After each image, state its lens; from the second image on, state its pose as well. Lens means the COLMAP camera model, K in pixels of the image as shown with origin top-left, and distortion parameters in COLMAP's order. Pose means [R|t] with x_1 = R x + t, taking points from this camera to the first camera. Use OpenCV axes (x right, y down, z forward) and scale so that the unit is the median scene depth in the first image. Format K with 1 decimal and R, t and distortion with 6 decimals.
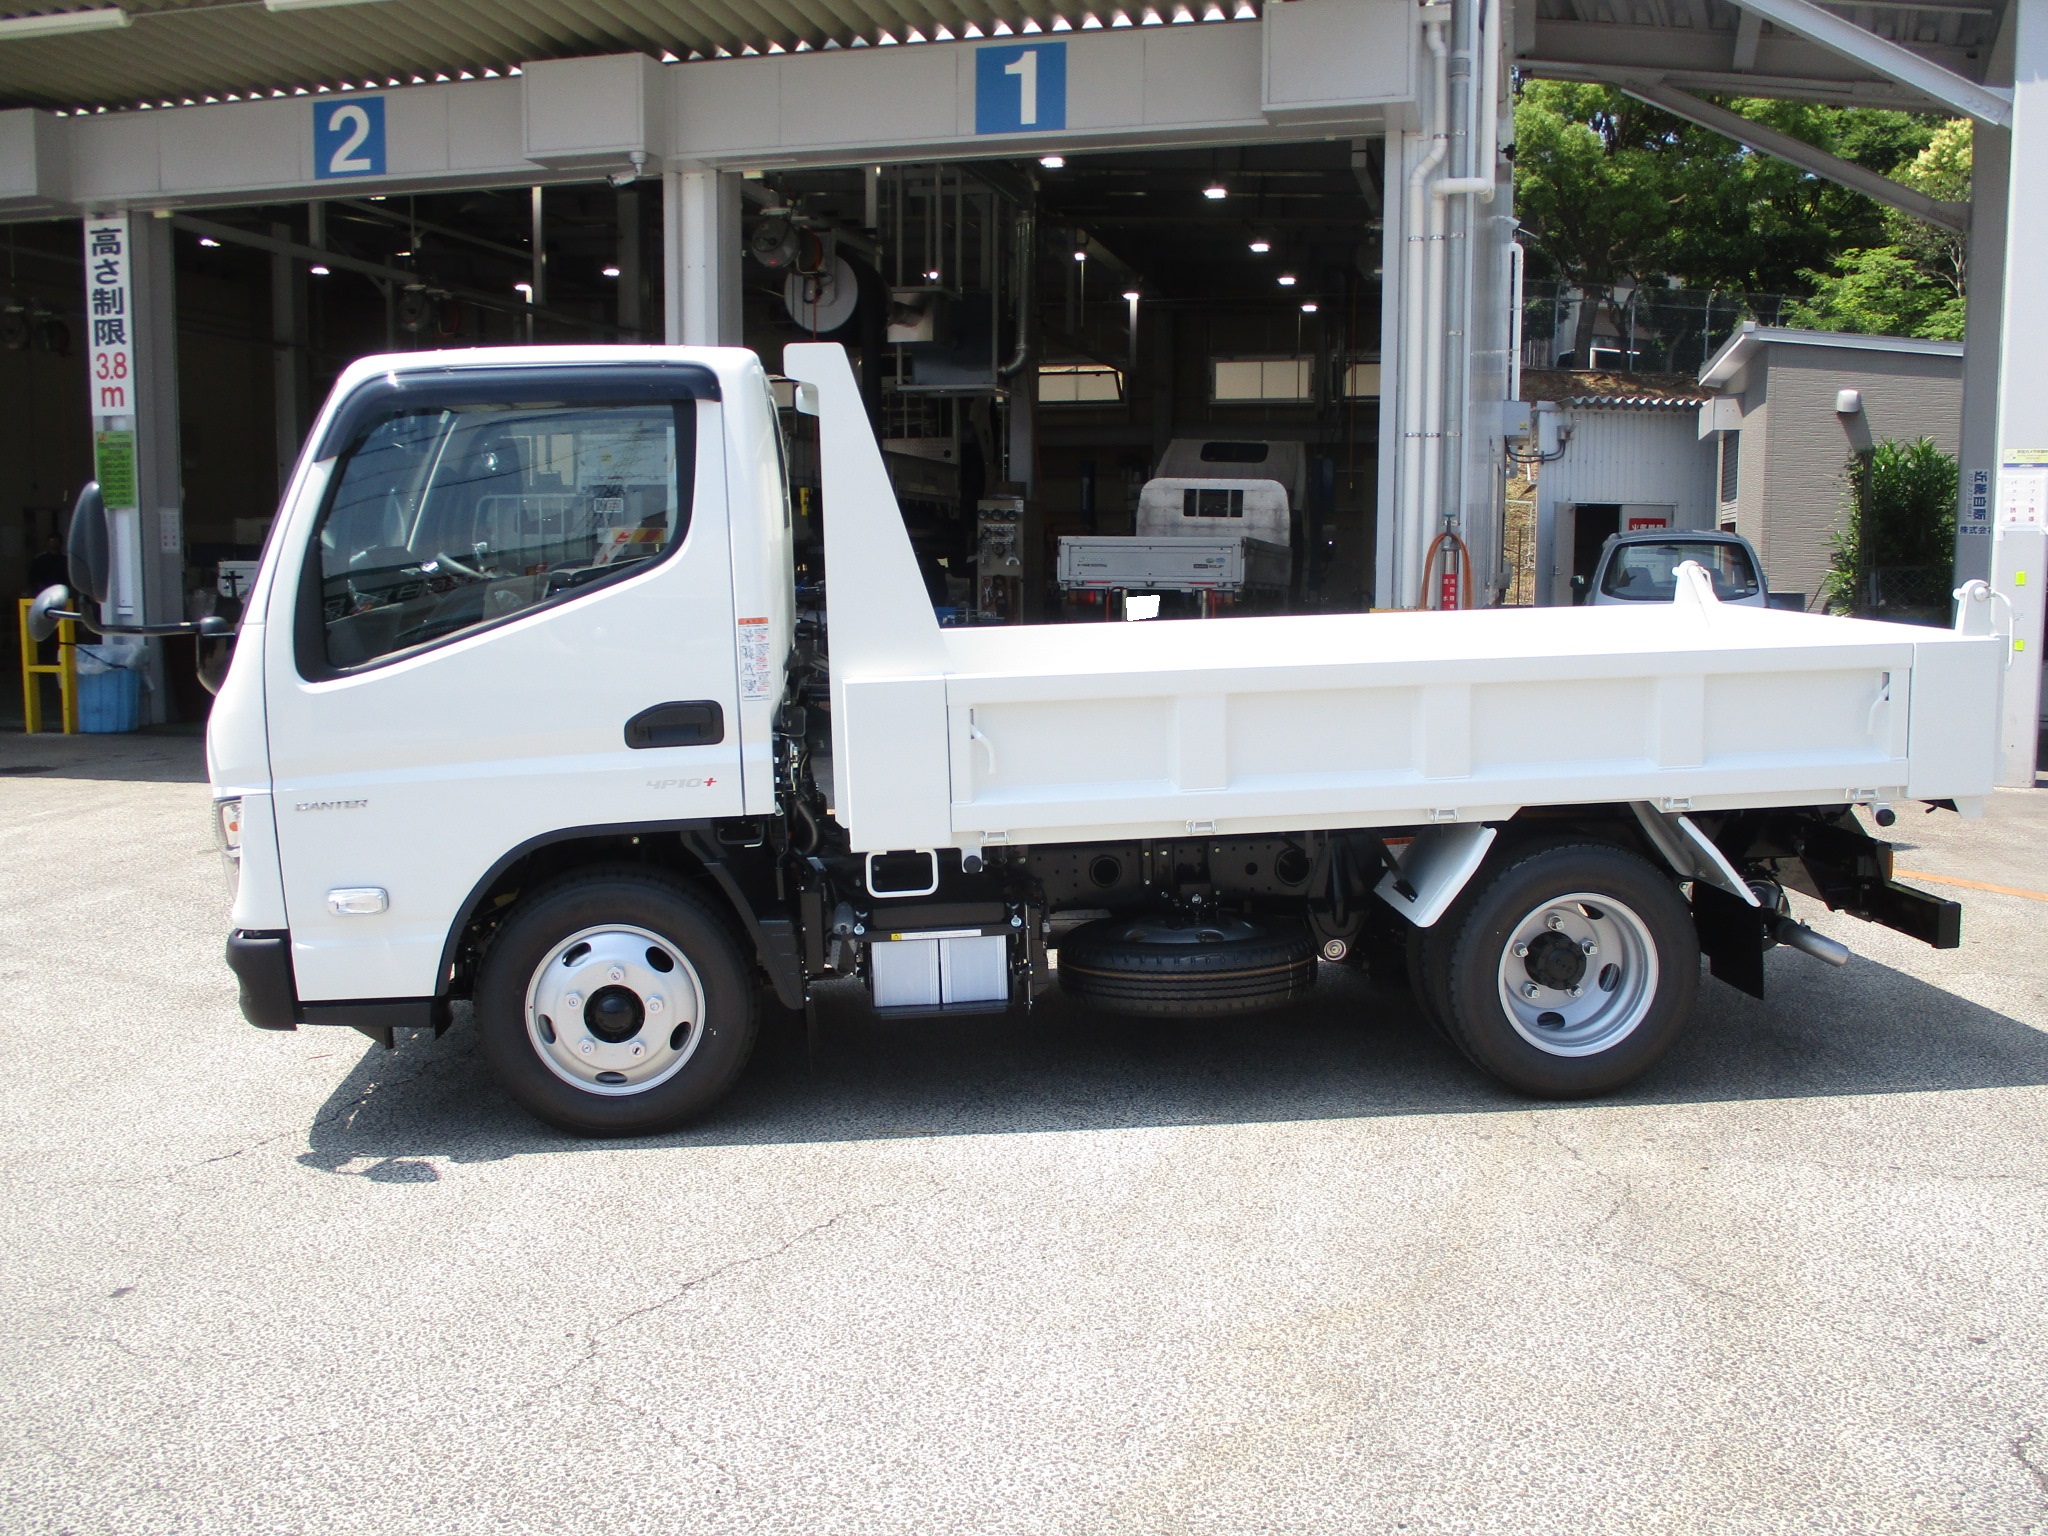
lens RADIAL K [[1867.7, 0, 1024.0], [0, 1867.7, 768.0], [0, 0, 1]] dist [-0.042708, -0.020375]
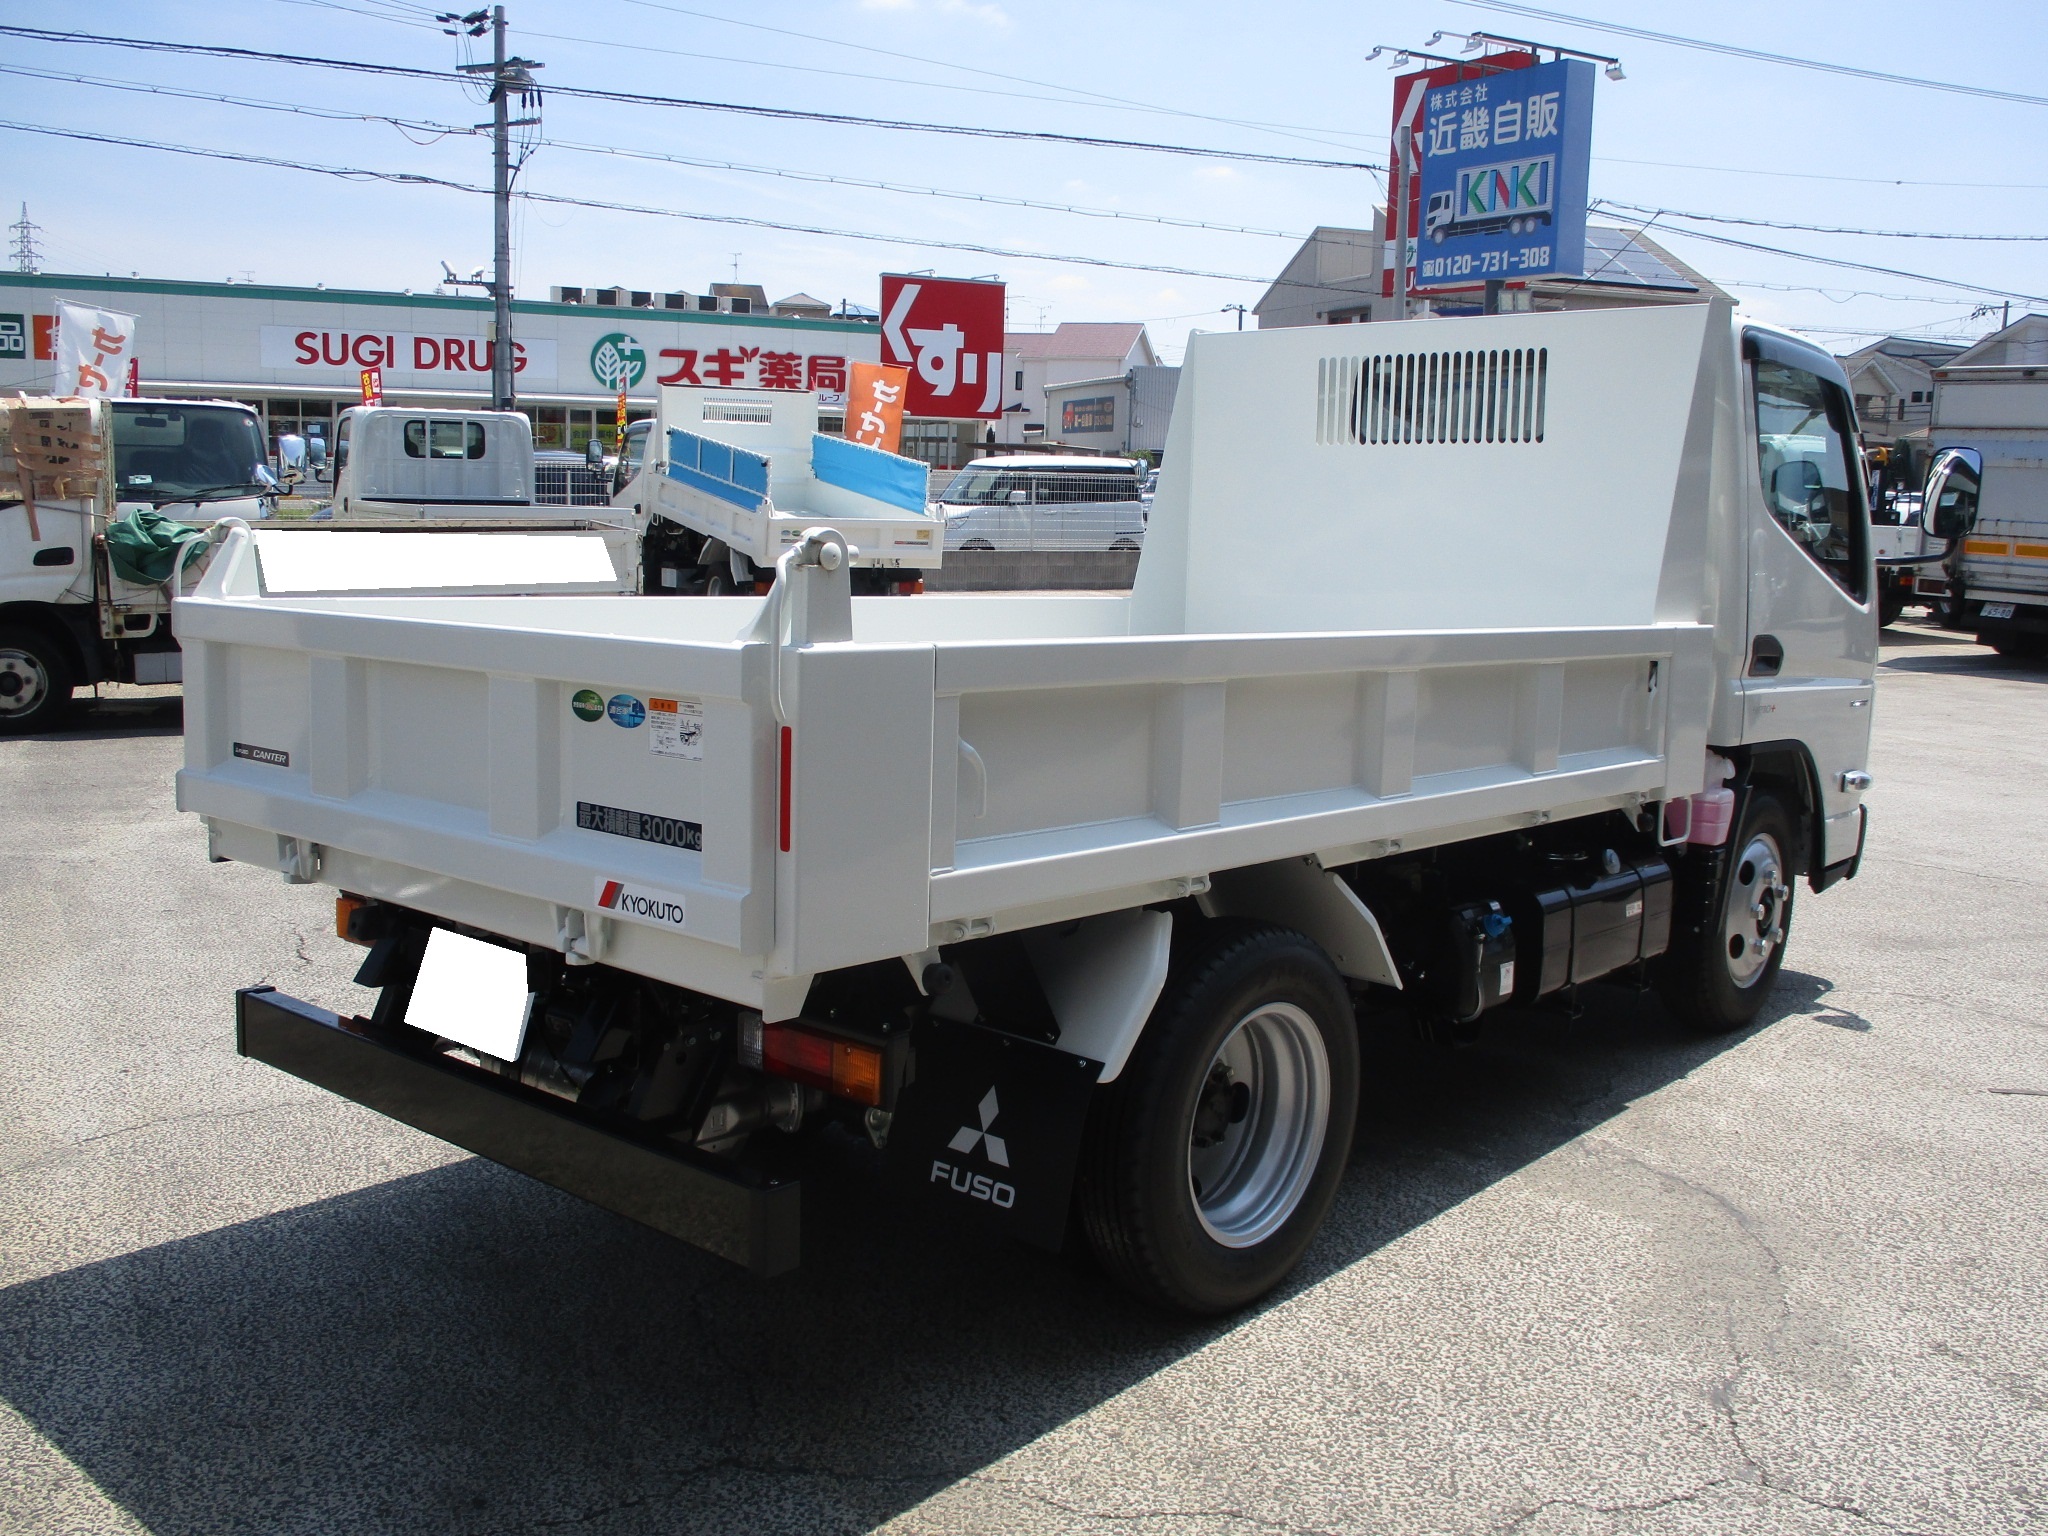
lens RADIAL K [[1854.8, 0, 1024.0], [0, 1854.8, 768.0], [0, 0, 1]] dist [-0.068343, 0.016335]
pose [[-0.742572, 0.085703, -0.664260, 0.330920], [-0.104037, 0.964981, 0.240805, -0.090757], [0.661636, 0.247923, -0.707652, 0.744825]]
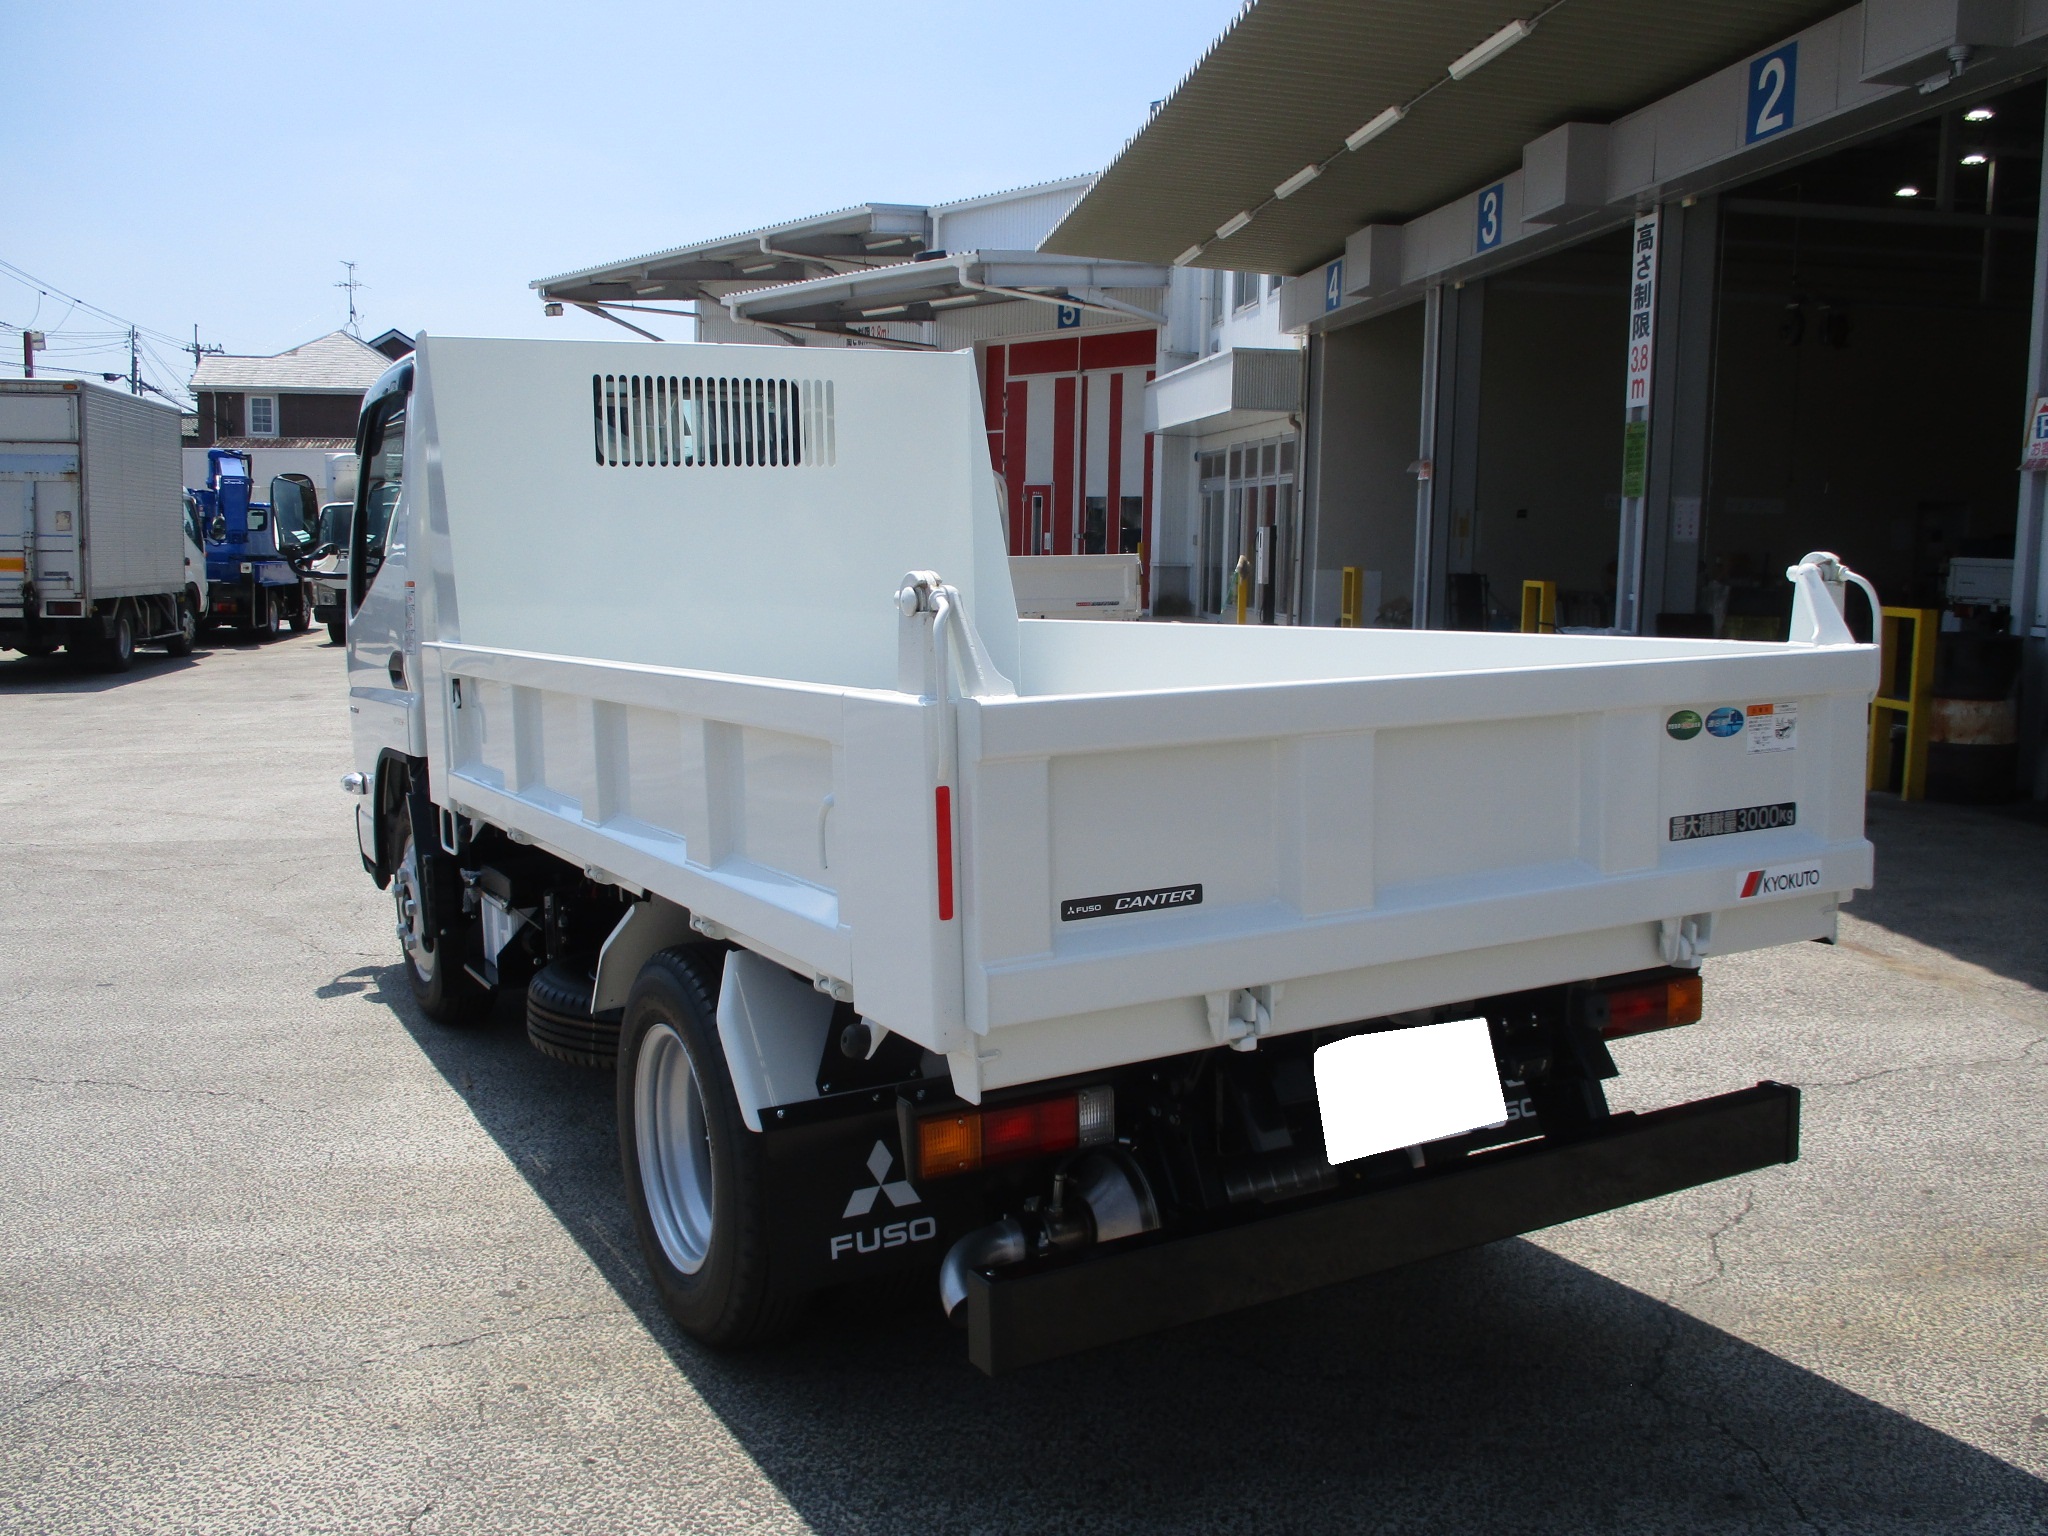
lens RADIAL K [[1848.6, 0, 1024.0], [0, 1848.6, 768.0], [0, 0, 1]] dist [-0.068646, 0.026548]
pose [[0.378517, 0.120905, -0.917664, 0.409436], [-0.119724, 0.989499, 0.080985, -0.040827], [0.917818, 0.079212, 0.389018, 0.368808]]
